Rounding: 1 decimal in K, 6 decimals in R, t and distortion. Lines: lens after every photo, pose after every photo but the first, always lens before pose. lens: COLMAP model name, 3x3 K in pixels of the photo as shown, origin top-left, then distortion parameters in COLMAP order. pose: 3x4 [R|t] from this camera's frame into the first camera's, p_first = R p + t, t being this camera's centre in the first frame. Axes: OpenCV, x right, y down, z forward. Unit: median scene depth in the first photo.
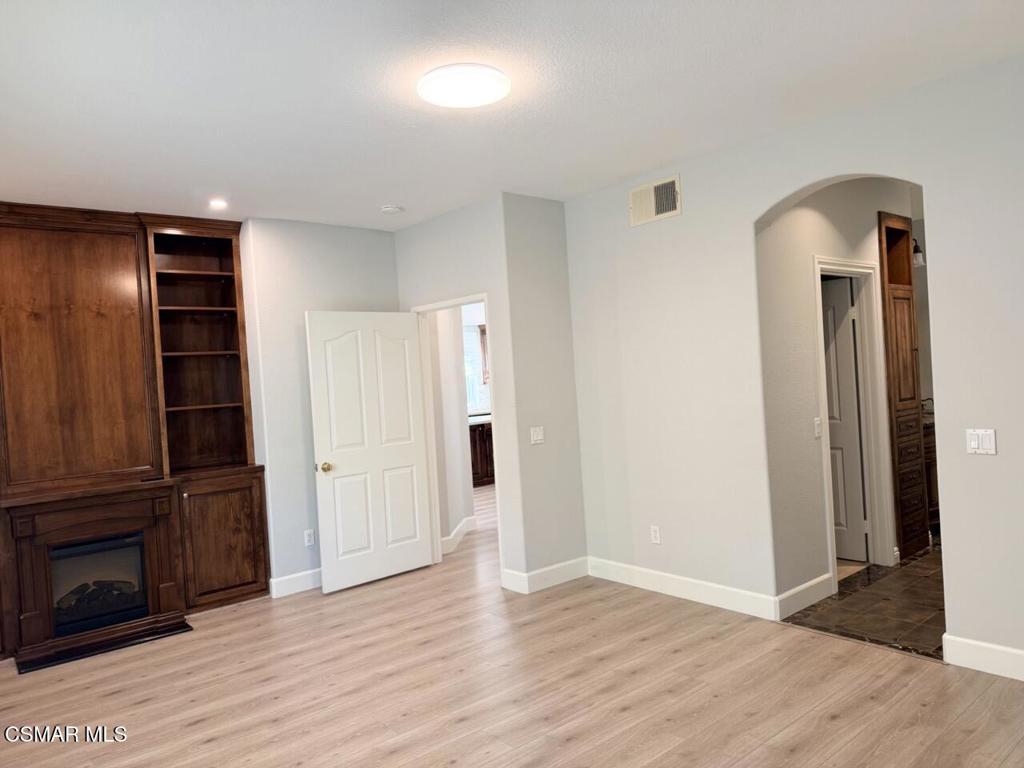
lens RADIAL K [[721.5, 0, 515.4], [0, 721.5, 382.2], [0, 0, 1]] dist [0.062148, -0.028599]
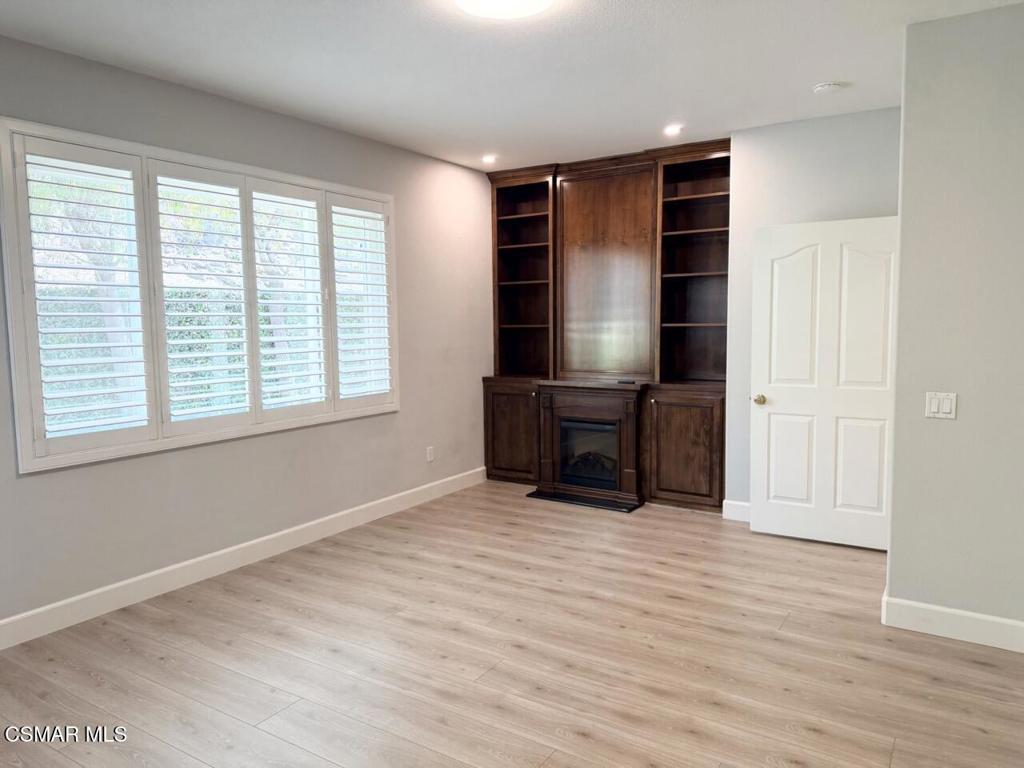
lens RADIAL K [[721.5, 0, 515.3], [0, 721.5, 382.5], [0, 0, 1]] dist [0.062148, -0.028599]
pose [[0.298847, 0.144250, -0.943336, 0.545200], [-0.018794, 0.989208, 0.145310, -0.034093], [0.954116, -0.025696, 0.298333, 0.457063]]
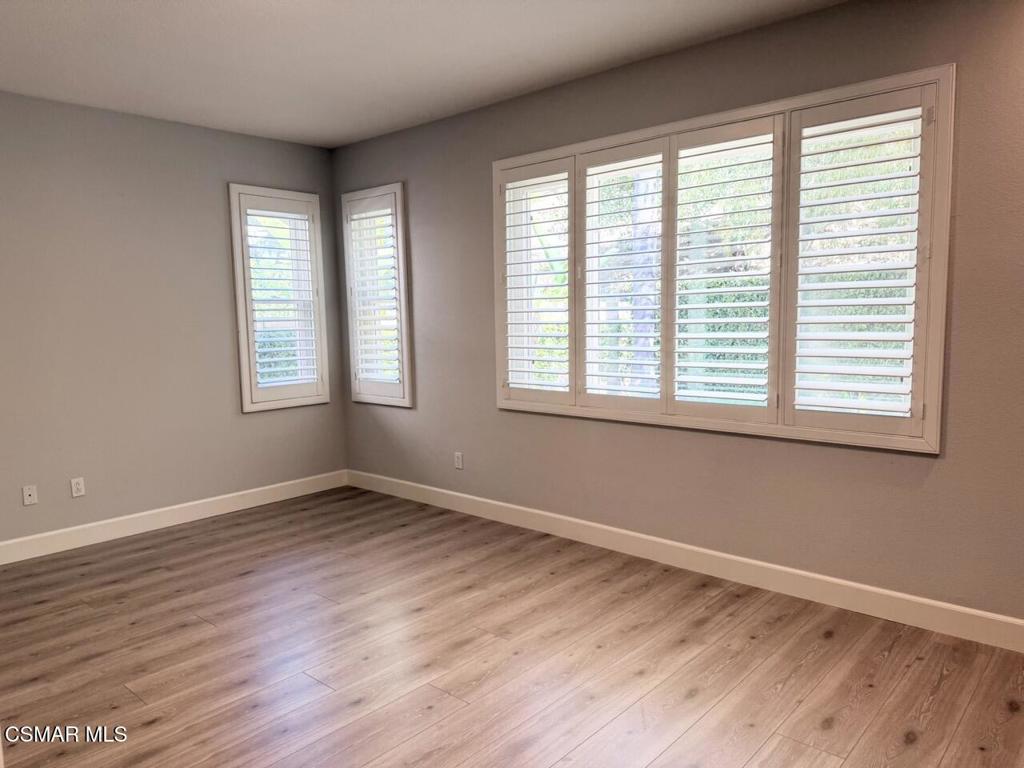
lens RADIAL K [[721.5, 0, 491.1], [0, 721.5, 385.0], [0, 0, 1]] dist [0.062148, -0.028599]
pose [[-0.988609, 0.094777, -0.116918, -0.107630], [0.080066, 0.988962, 0.124671, 0.004652], [0.127443, 0.113889, -0.985285, 1.187802]]
